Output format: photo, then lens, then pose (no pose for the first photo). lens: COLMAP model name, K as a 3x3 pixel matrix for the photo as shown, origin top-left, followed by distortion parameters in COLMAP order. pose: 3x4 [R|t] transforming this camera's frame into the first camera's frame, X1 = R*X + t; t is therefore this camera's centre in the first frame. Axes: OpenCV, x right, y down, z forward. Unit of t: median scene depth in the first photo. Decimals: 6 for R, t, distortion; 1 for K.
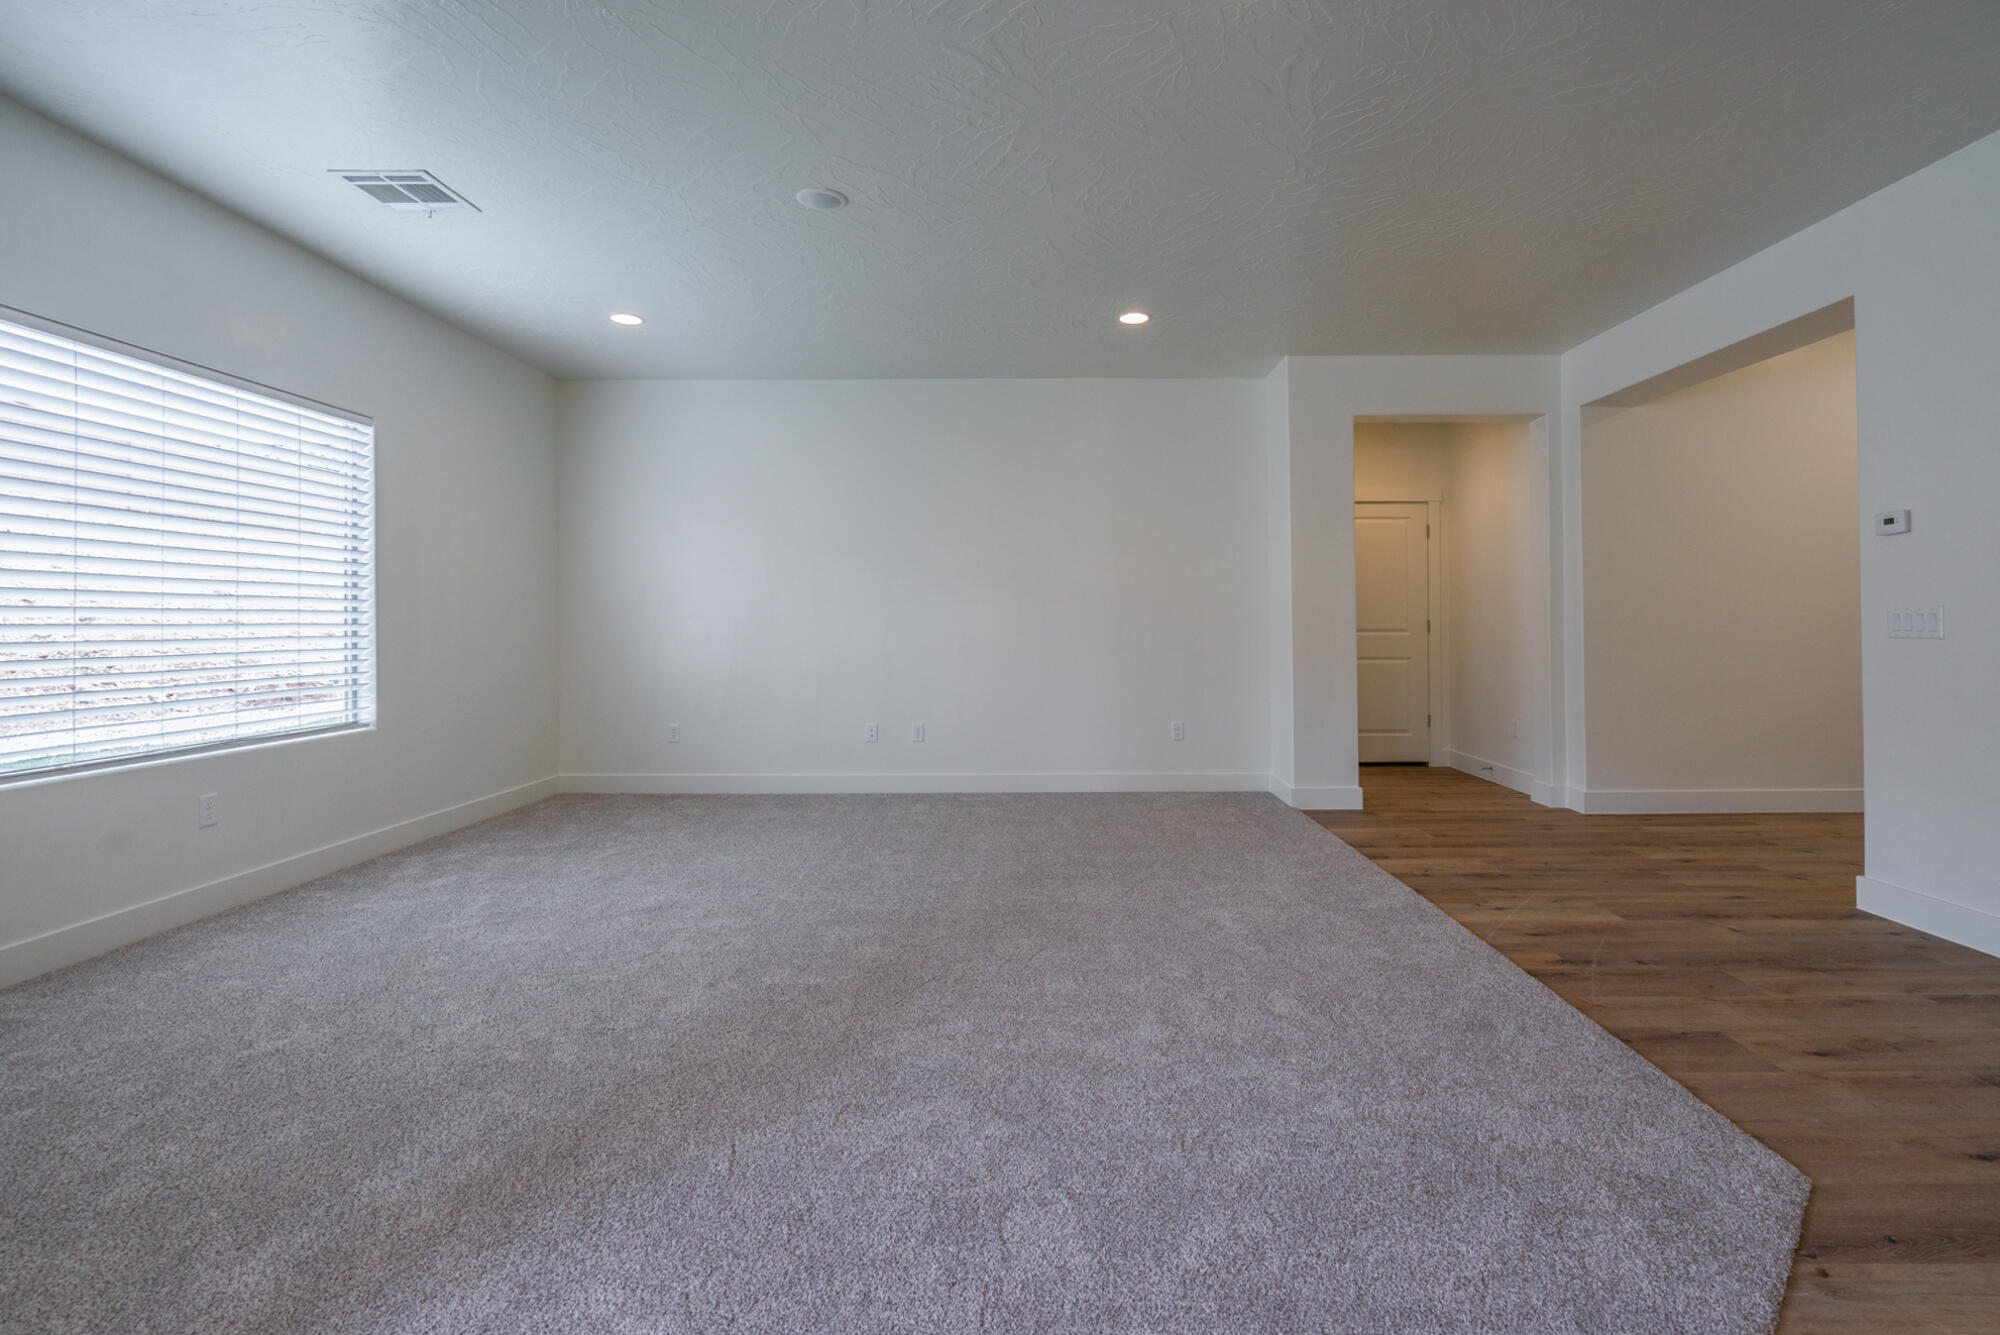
lens RADIAL K [[913.4, 0, 1031.7], [0, 913.4, 612.5], [0, 0, 1]] dist [0.000409, 0.000294]
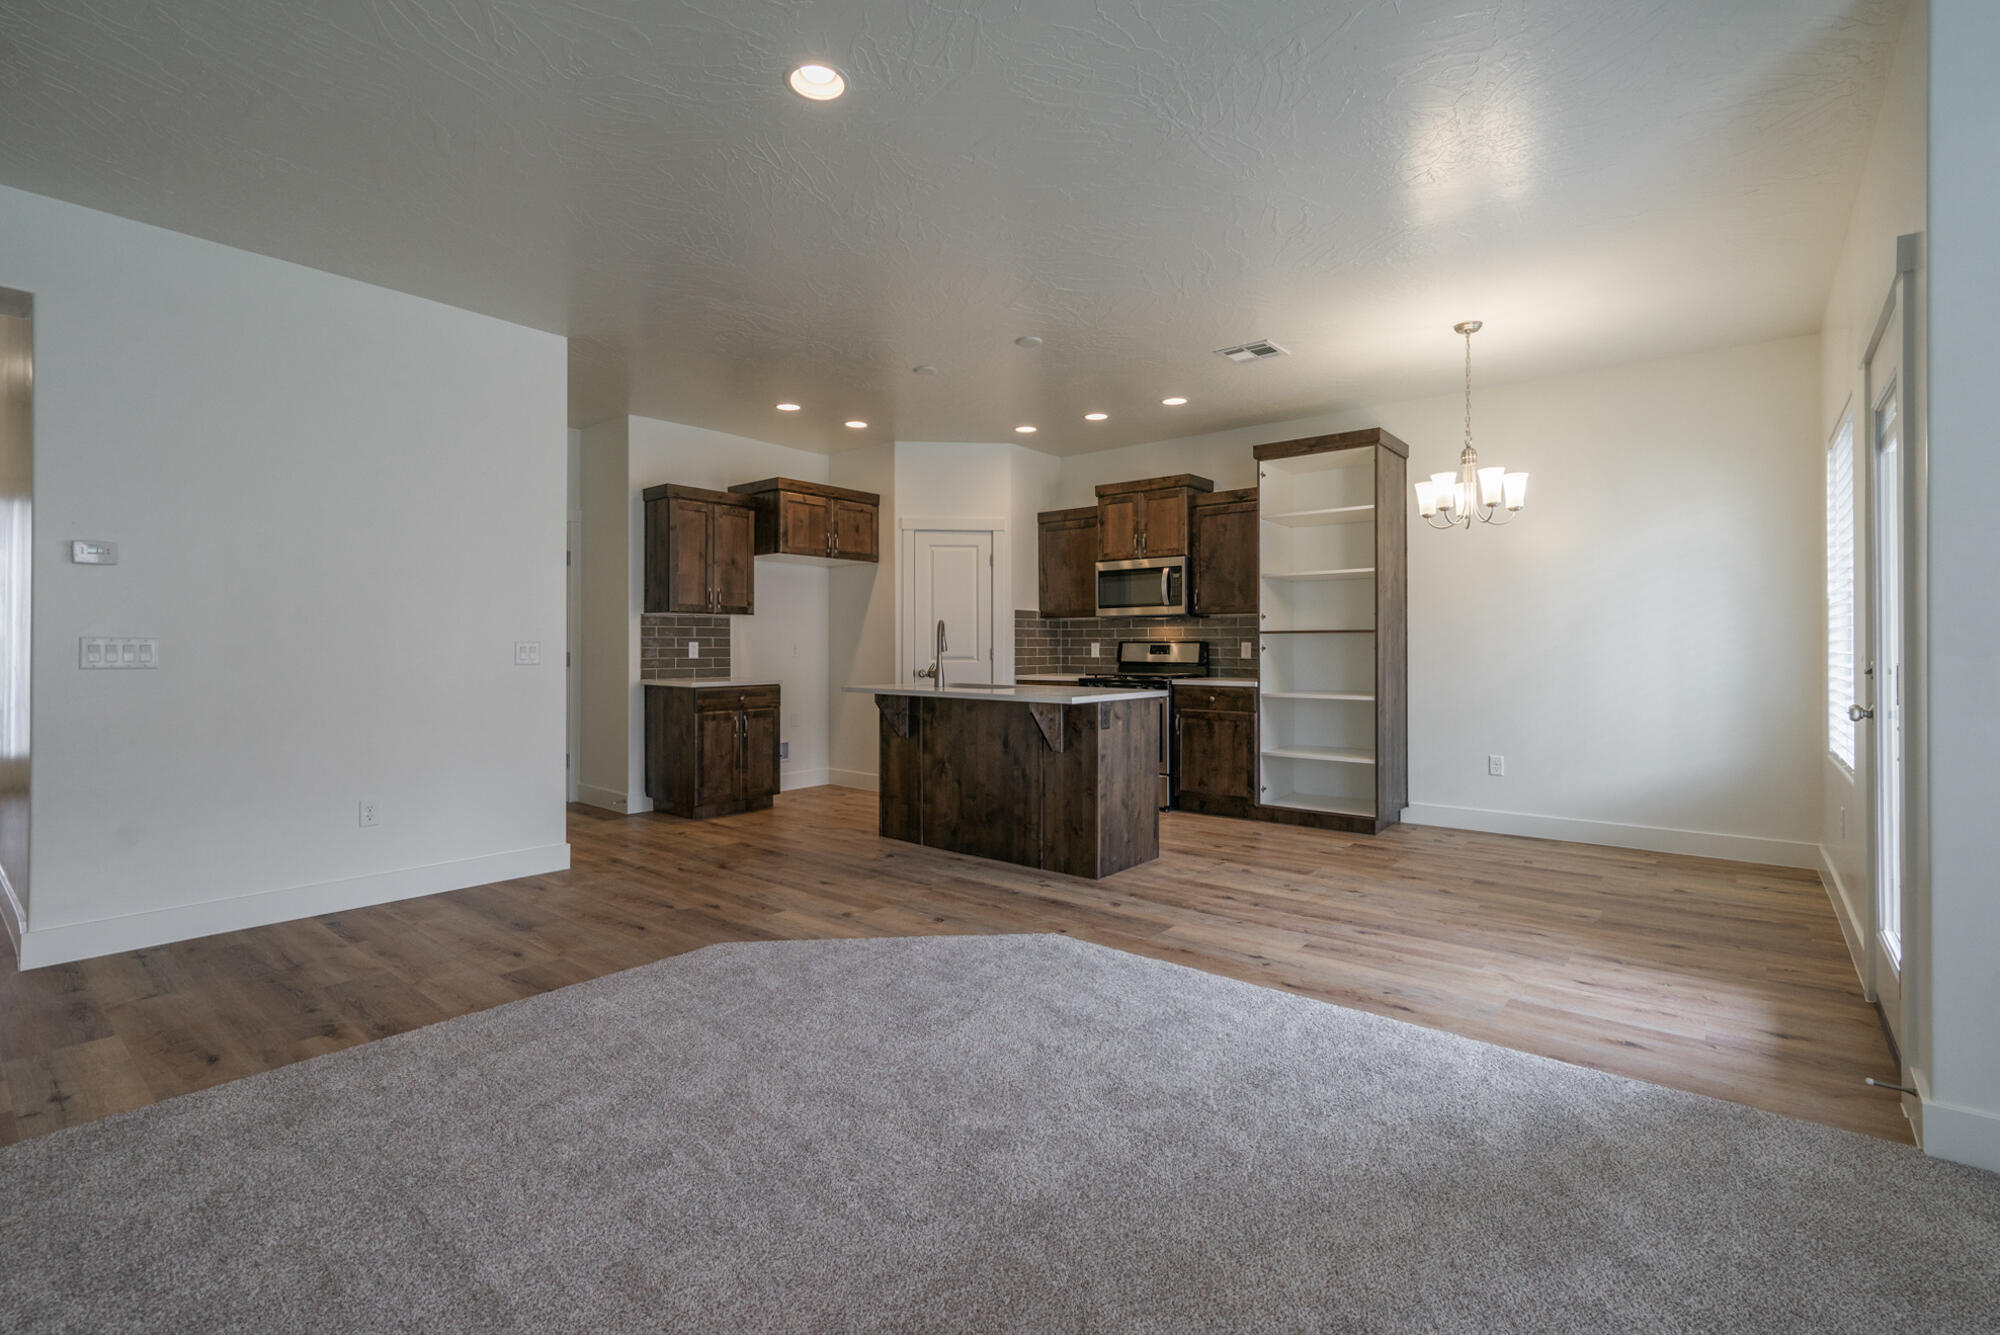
lens RADIAL K [[901.0, 0, 1001.0], [0, 901.0, 648.0], [0, 0, 1]] dist [-0.000245, 0.000423]
pose [[-0.784425, 0.007577, 0.620177, -0.404189], [-0.002774, 0.999873, -0.015724, 0.016267], [-0.620217, -0.014055, -0.784304, 1.096602]]
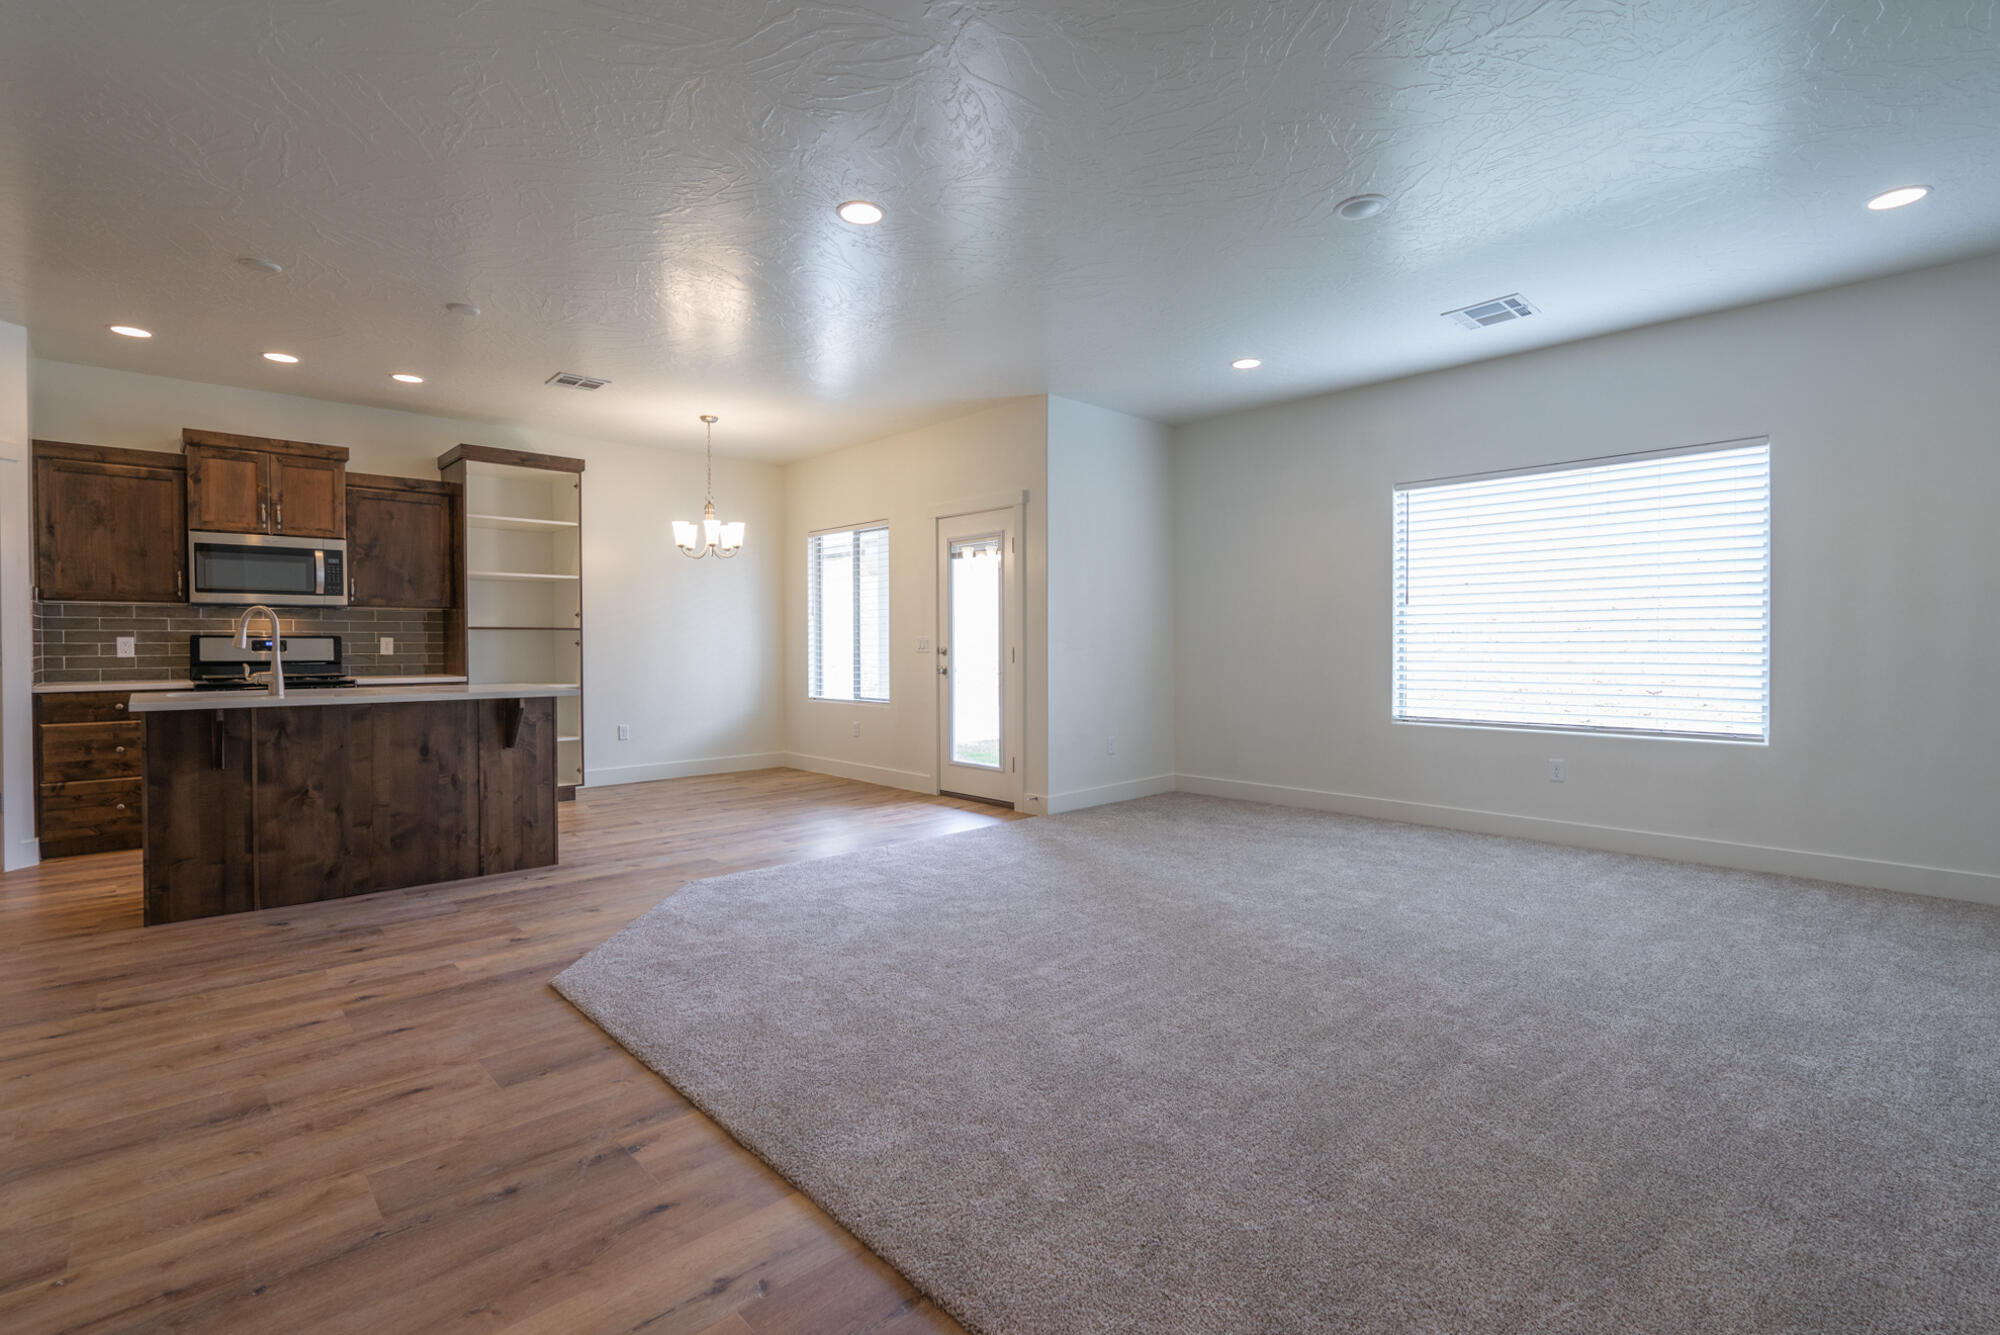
lens RADIAL K [[901.0, 0, 1001.0], [0, 901.0, 648.0], [0, 0, 1]] dist [-0.000245, 0.000423]
pose [[-0.720575, 0.013851, -0.693239, 0.717188], [0.018198, 0.999834, 0.001061, 0.014309], [0.693138, -0.011851, -0.720707, 1.424076]]
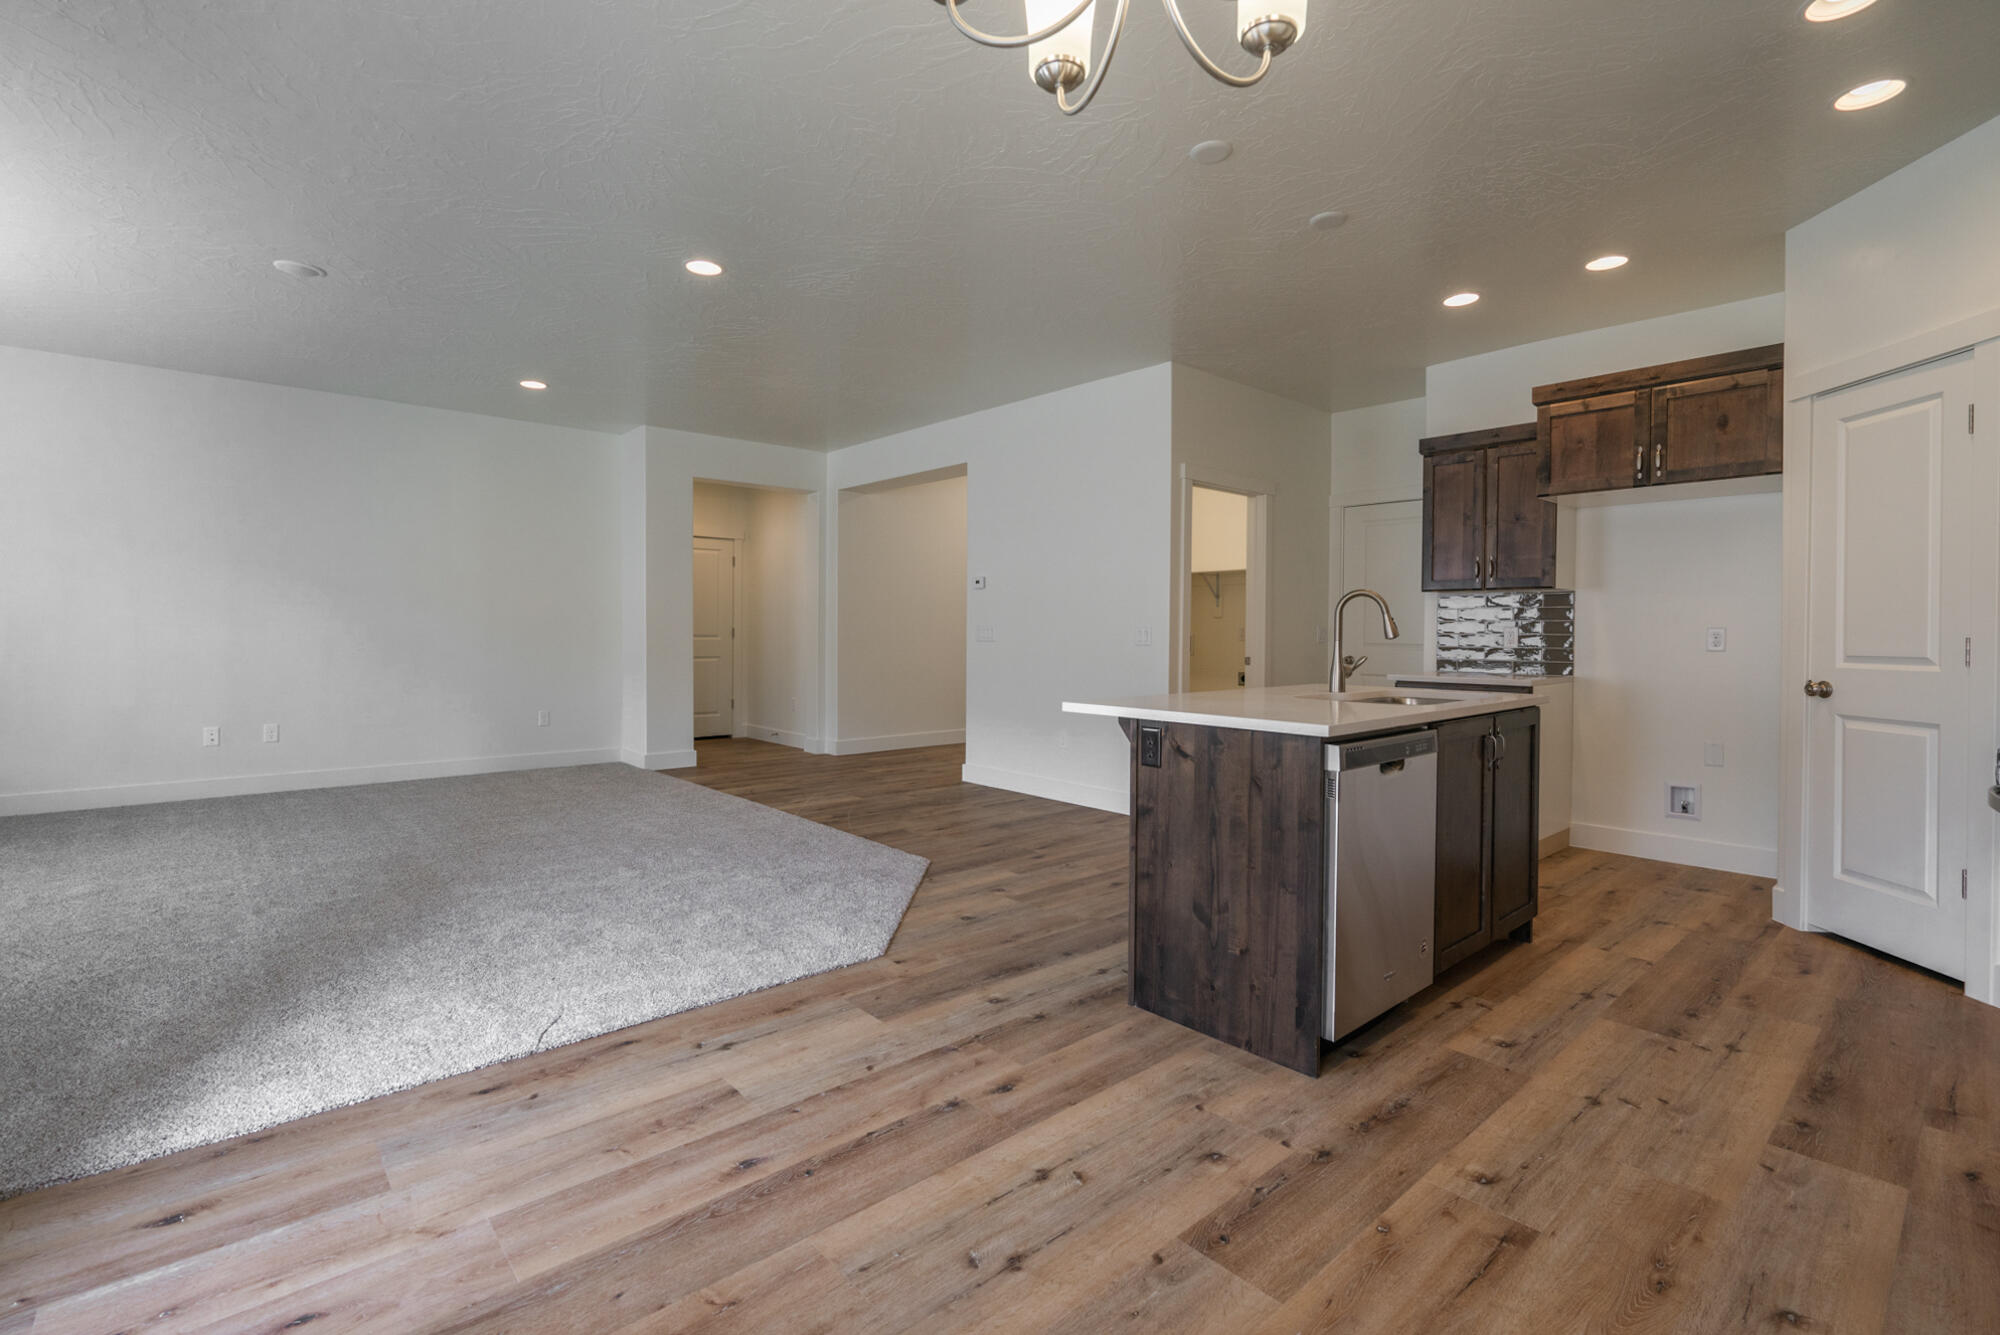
lens RADIAL K [[914.6, 0, 1000.0], [0, 914.6, 667.5], [0, 0, 1]] dist [-0.001991, 0.000170]
pose [[0.738447, -0.016119, 0.674119, -0.344958], [-0.020651, 0.998705, 0.046502, -0.008823], [-0.673995, -0.048260, 0.737157, -0.478371]]
